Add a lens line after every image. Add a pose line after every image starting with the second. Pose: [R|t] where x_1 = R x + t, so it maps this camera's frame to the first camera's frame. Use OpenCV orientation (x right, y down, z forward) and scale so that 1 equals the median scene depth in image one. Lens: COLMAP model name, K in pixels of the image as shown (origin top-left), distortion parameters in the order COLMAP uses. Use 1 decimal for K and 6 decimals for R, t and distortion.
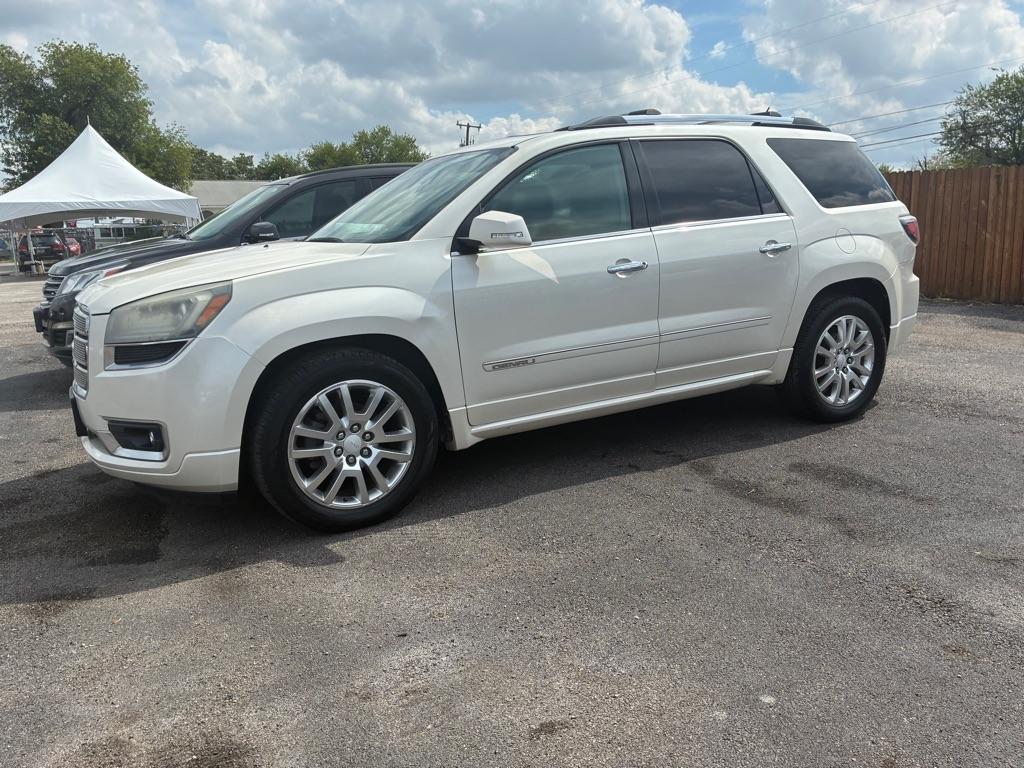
lens RADIAL K [[775.2, 0, 514.0], [0, 775.2, 383.3], [0, 0, 1]] dist [0.061785, -0.088789]
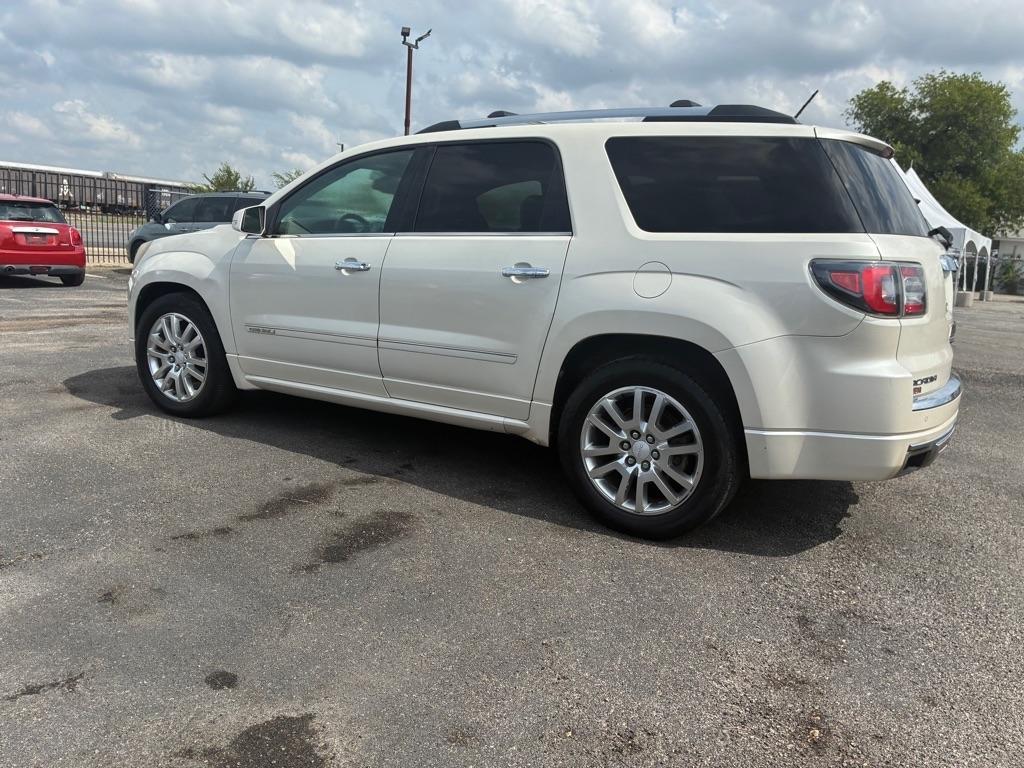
lens RADIAL K [[775.2, 0, 519.3], [0, 775.2, 394.2], [0, 0, 1]] dist [0.061785, -0.088789]
pose [[0.490568, 0.231248, -0.840159, 1.193354], [-0.251055, 0.960771, 0.117855, -0.167080], [0.834454, 0.153110, 0.529380, 0.676648]]
